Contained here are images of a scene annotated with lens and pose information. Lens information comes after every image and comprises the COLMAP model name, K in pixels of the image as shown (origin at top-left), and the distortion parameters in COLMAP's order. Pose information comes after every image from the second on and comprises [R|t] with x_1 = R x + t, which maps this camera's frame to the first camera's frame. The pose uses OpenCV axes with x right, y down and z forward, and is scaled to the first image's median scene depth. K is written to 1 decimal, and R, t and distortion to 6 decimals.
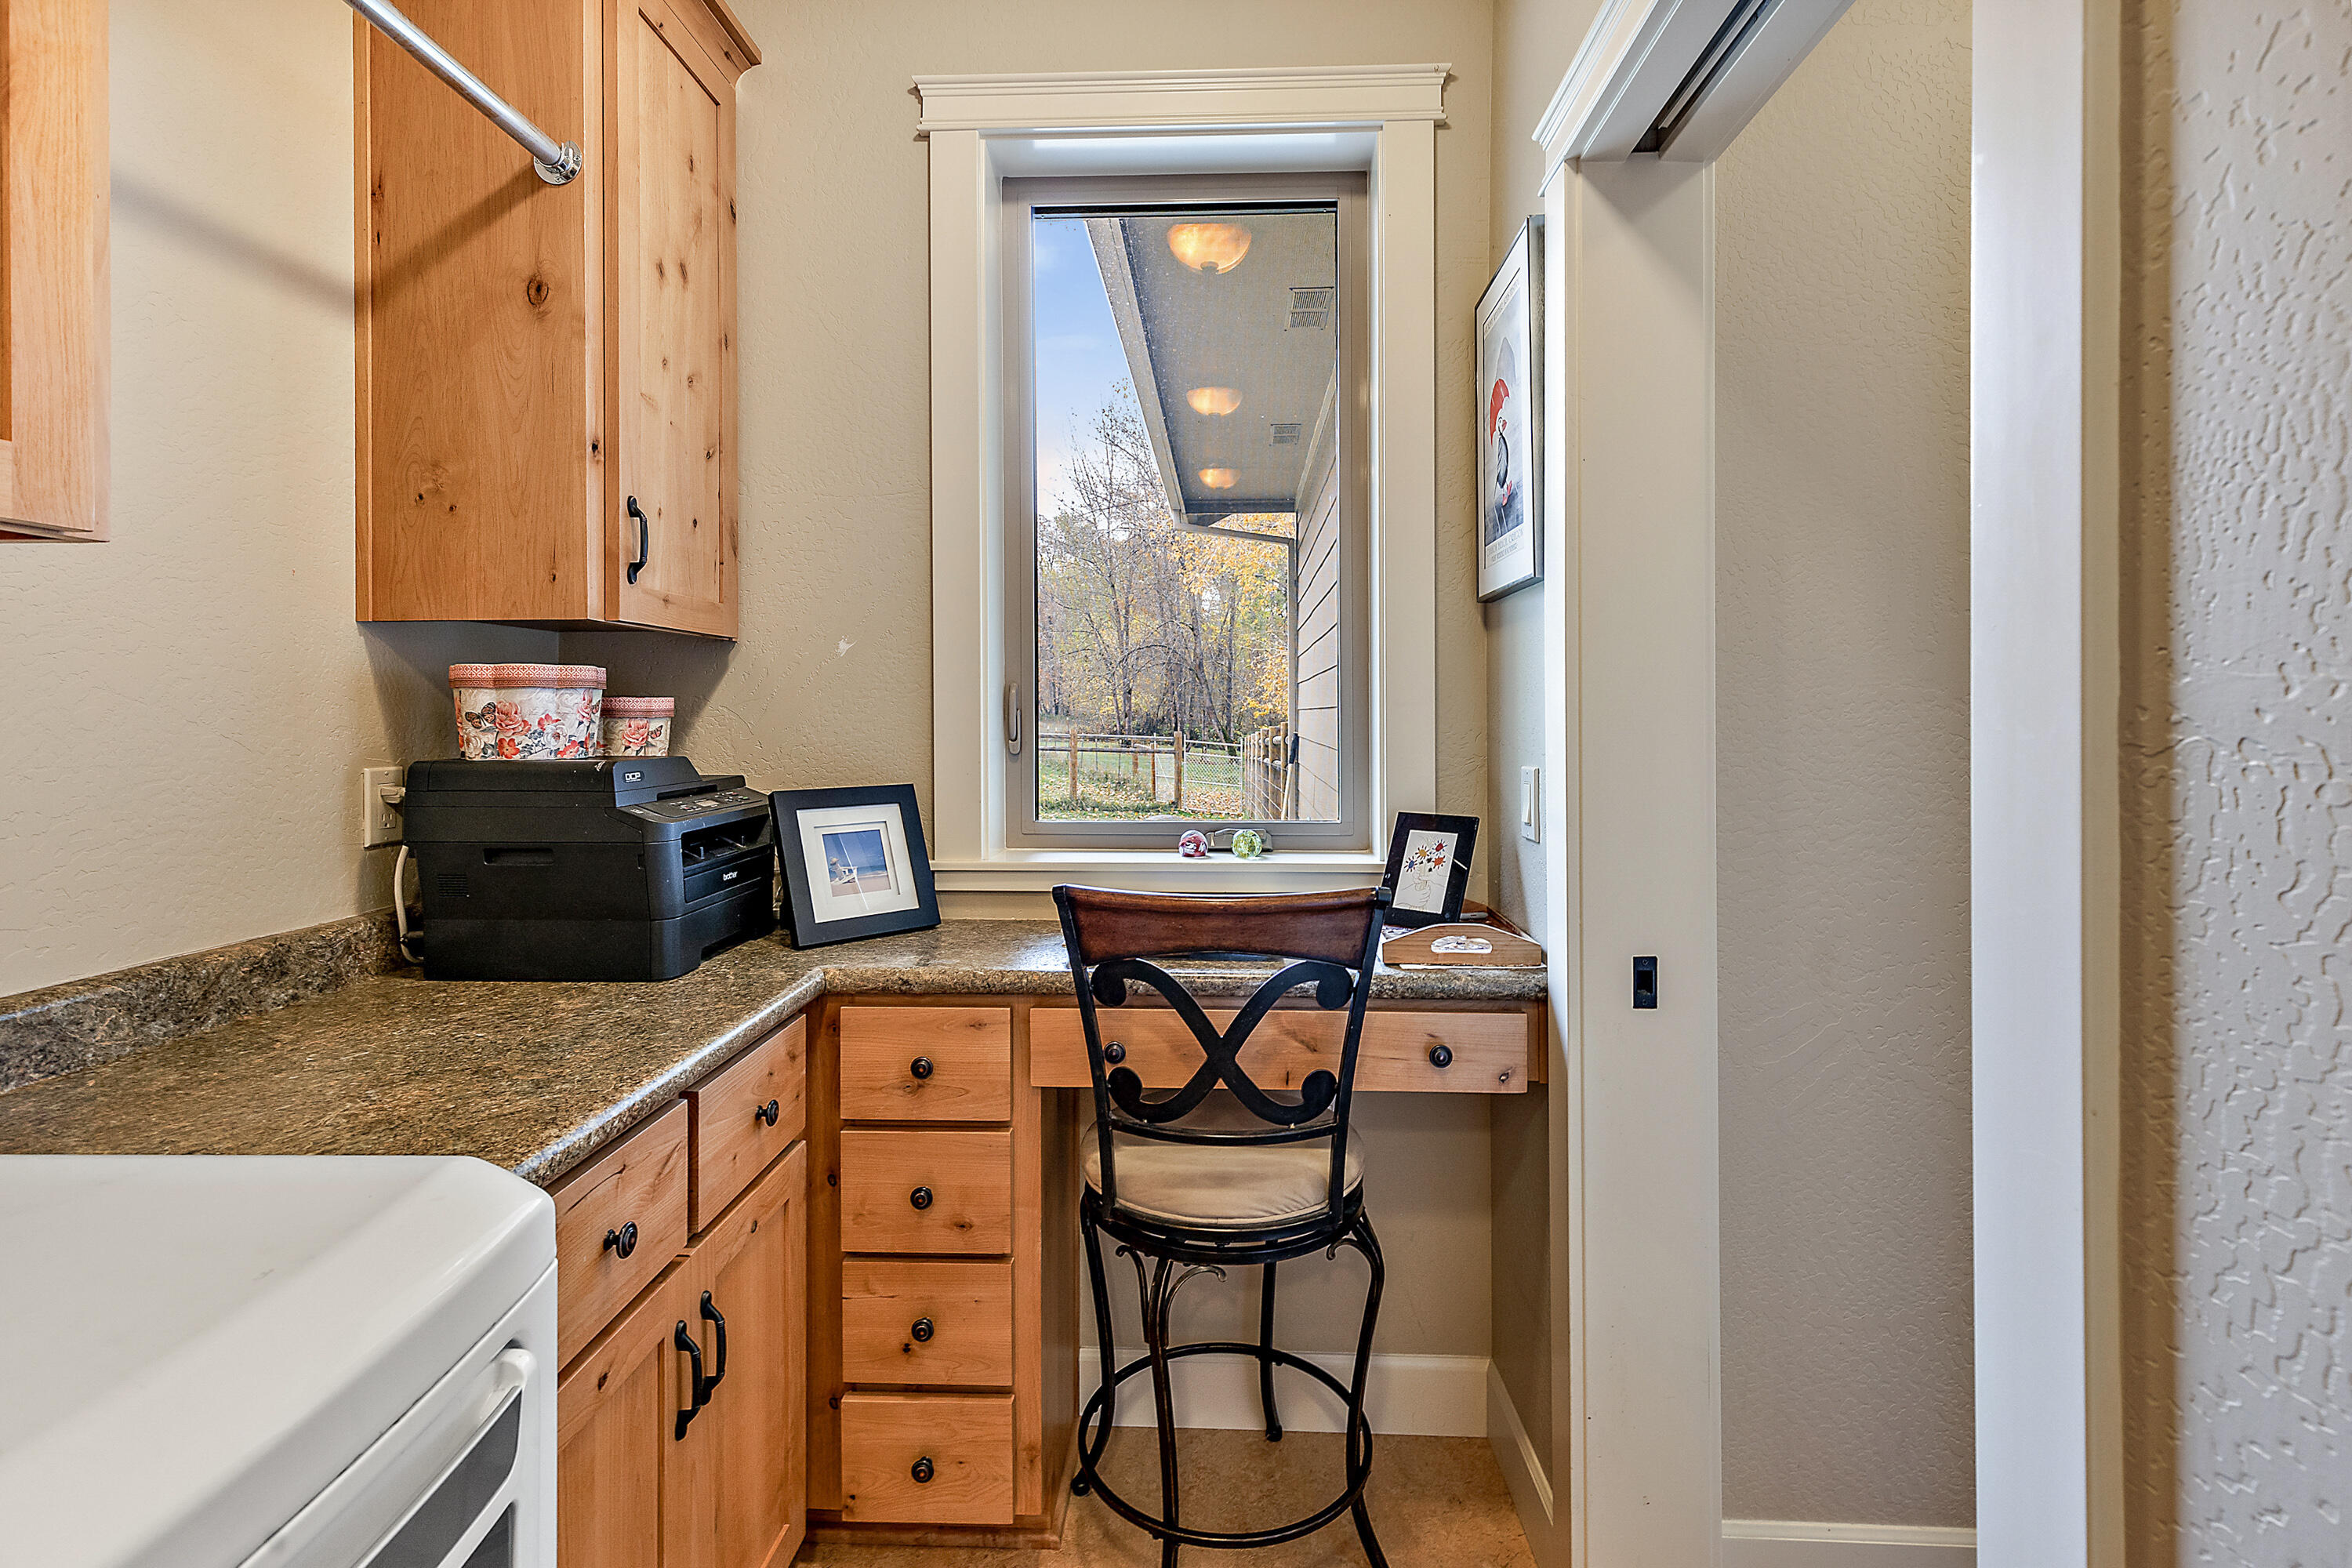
lens RADIAL K [[1098.2, 0, 1186.5], [0, 1098.2, 741.4], [0, 0, 1]] dist [0.003907, 0.000040]
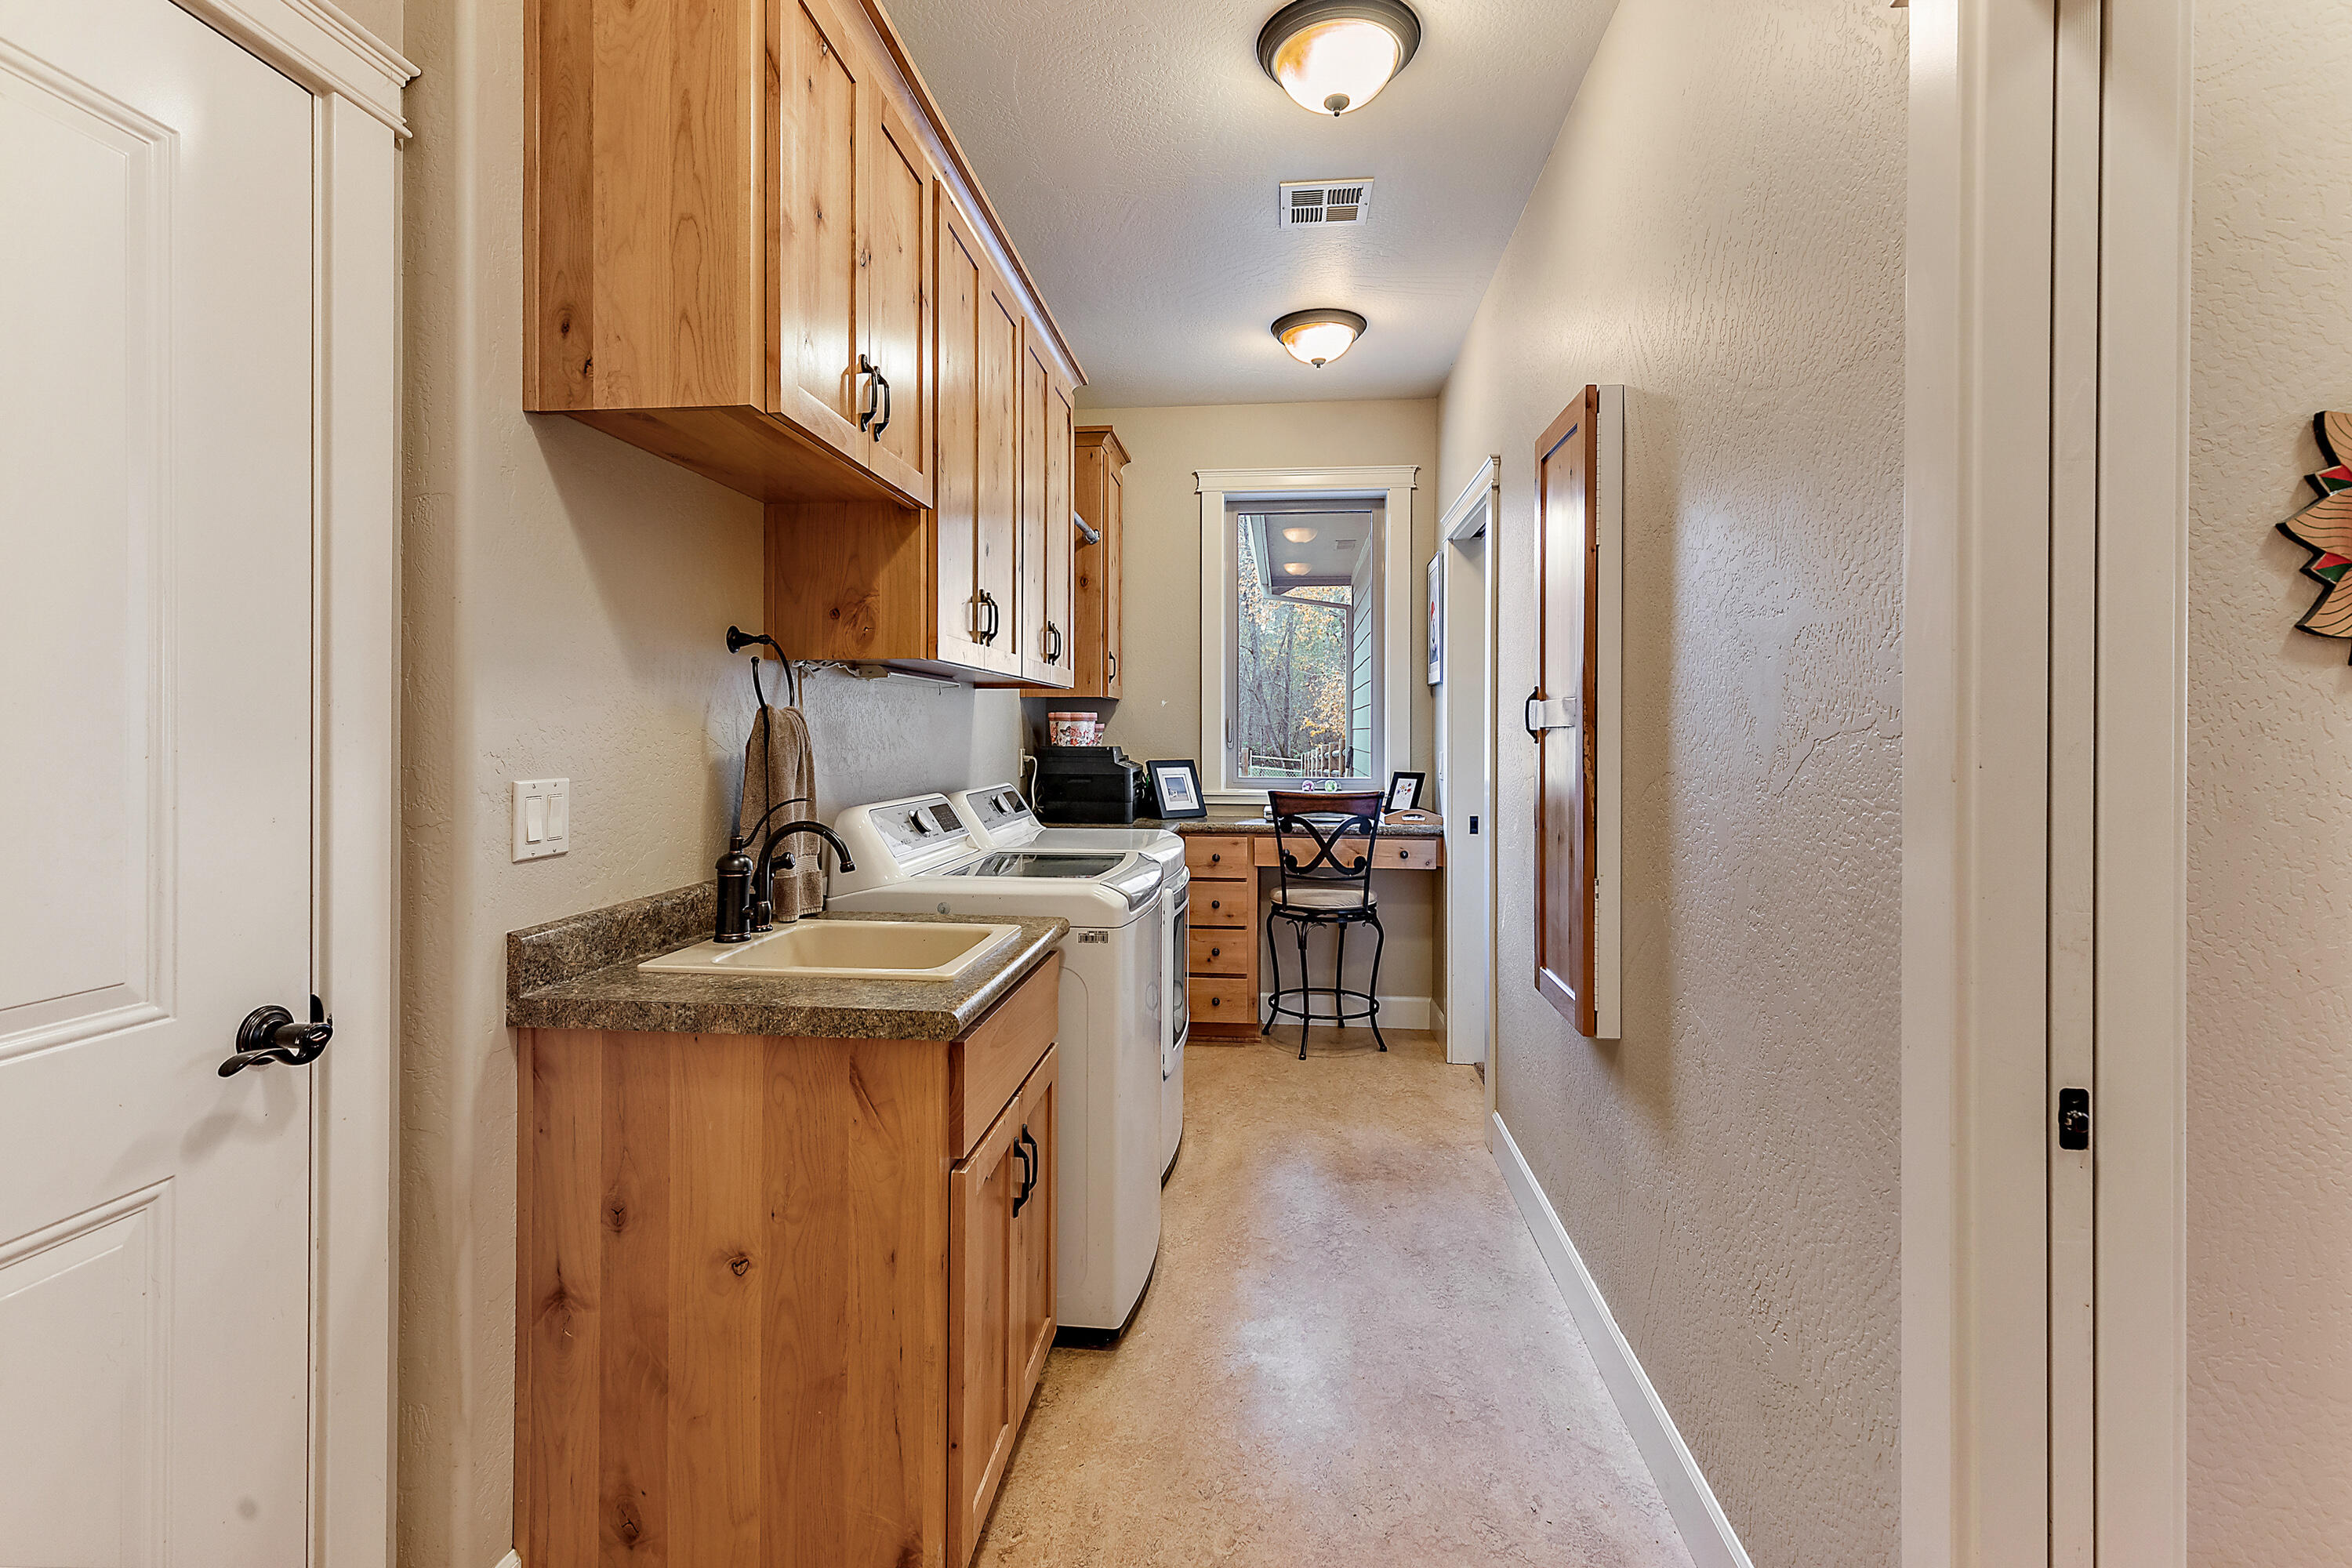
lens RADIAL K [[1071.5, 0, 1179.3], [0, 1071.5, 757.5], [0, 0, 1]] dist [0.003412, -0.000437]
pose [[0.998264, 0.006219, -0.058564, -0.175039], [-0.006298, 0.999979, -0.001172, 0.046381], [0.058555, 0.001539, 0.998283, -1.697170]]
